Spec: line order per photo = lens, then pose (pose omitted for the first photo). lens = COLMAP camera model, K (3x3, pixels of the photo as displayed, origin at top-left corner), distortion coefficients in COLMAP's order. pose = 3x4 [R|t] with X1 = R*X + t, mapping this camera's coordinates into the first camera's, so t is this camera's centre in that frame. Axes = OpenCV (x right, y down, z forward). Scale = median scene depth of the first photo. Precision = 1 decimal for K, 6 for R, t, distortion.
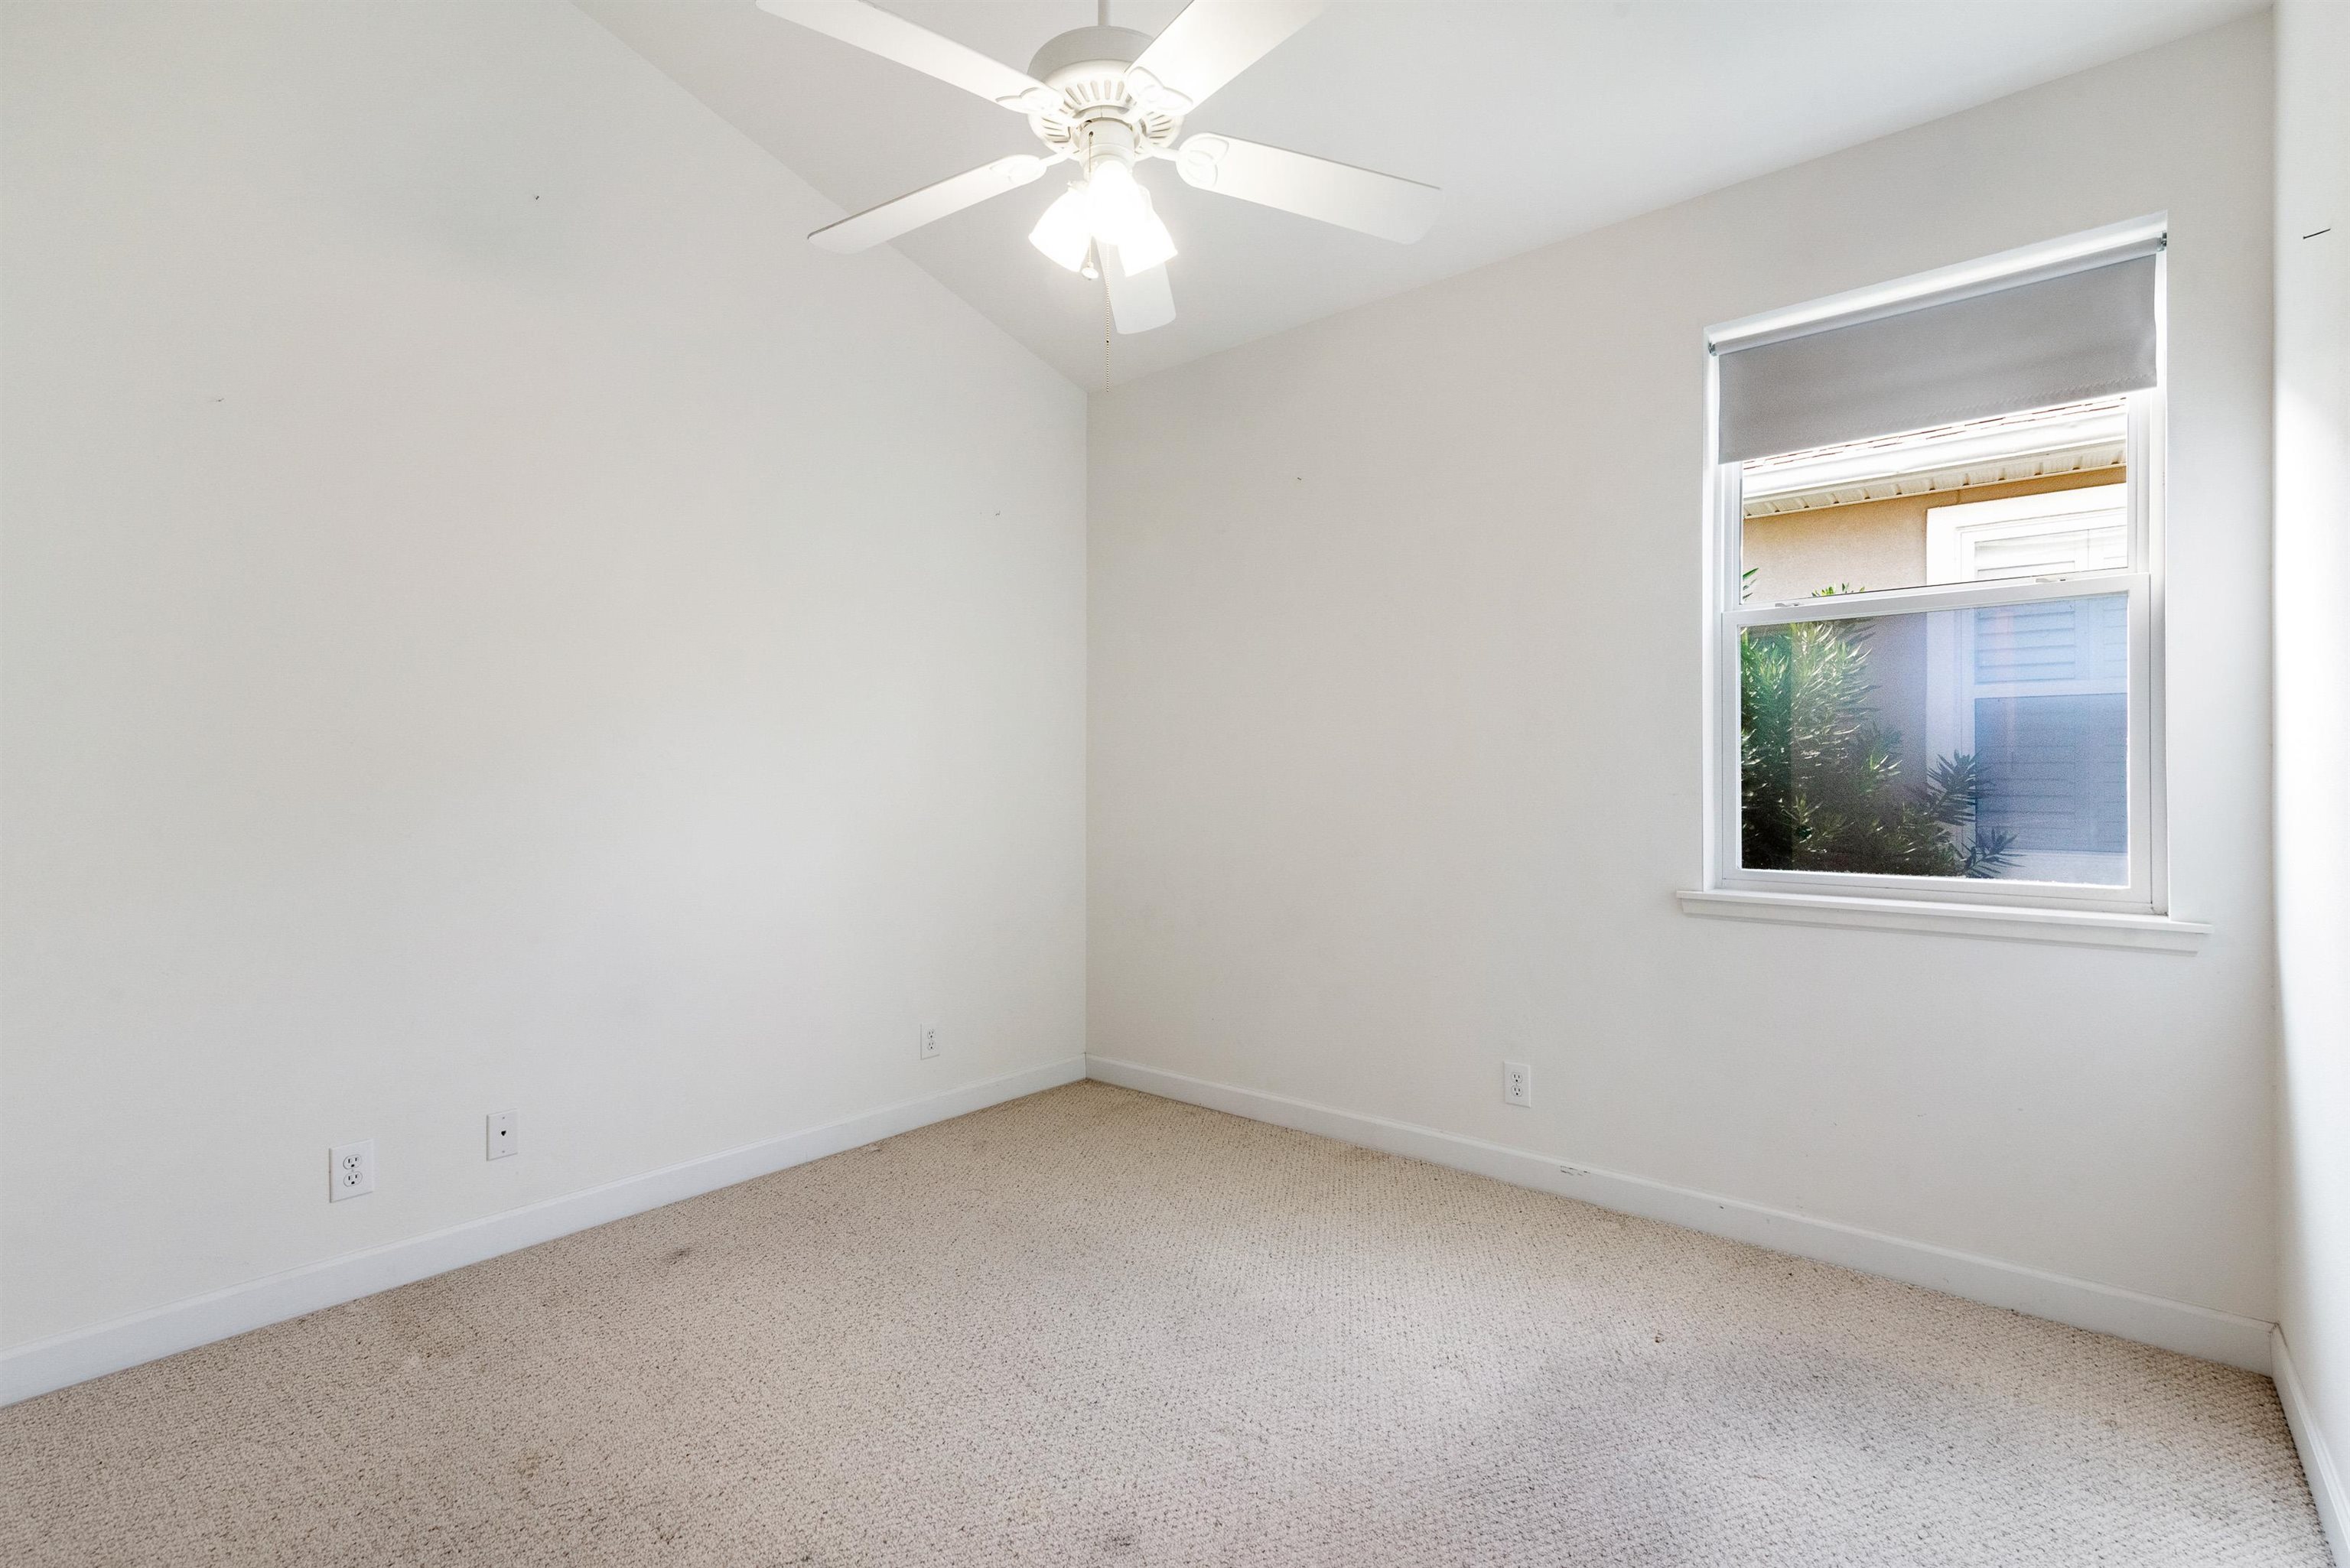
lens RADIAL K [[1056.6, 0, 1186.8], [0, 1056.6, 784.8], [0, 0, 1]] dist [0.004976, 0.000664]
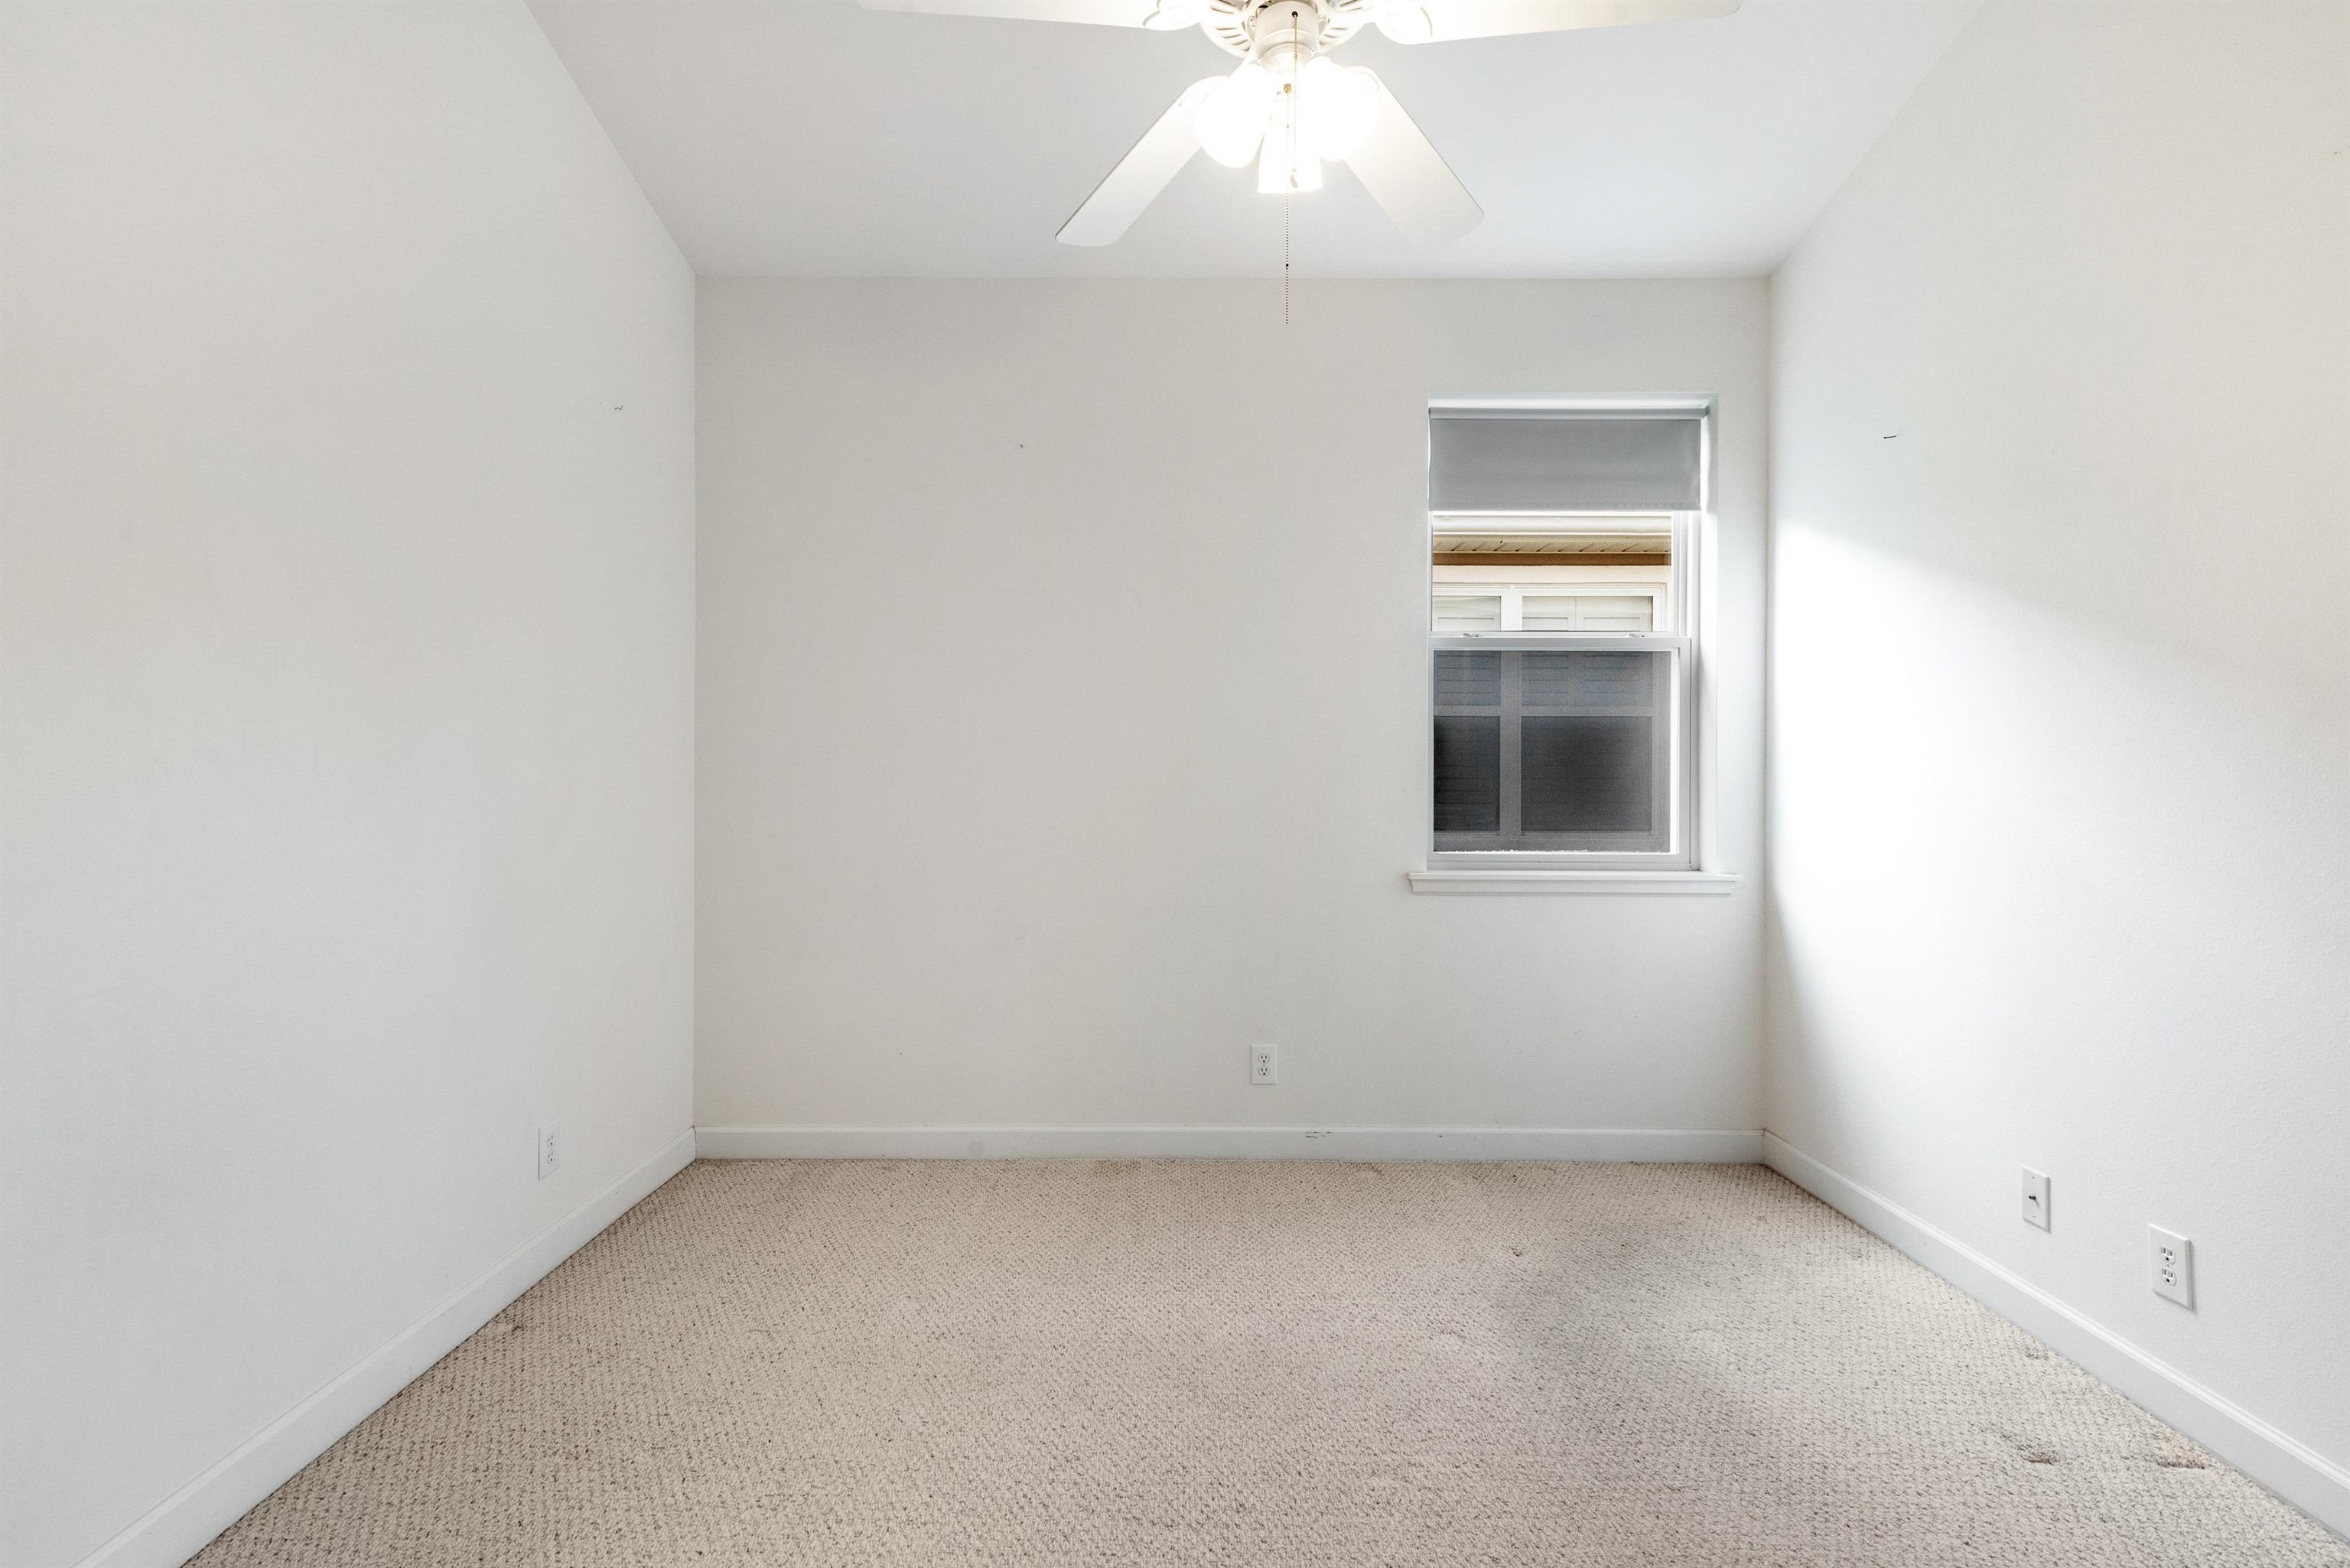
lens RADIAL K [[1056.6, 0, 1178.0], [0, 1056.6, 784.4], [0, 0, 1]] dist [0.004976, 0.000664]
pose [[0.780536, -0.004881, 0.625092, -0.450167], [0.001593, 0.999982, 0.005820, -0.004272], [-0.625109, -0.003547, 0.780529, 0.247582]]
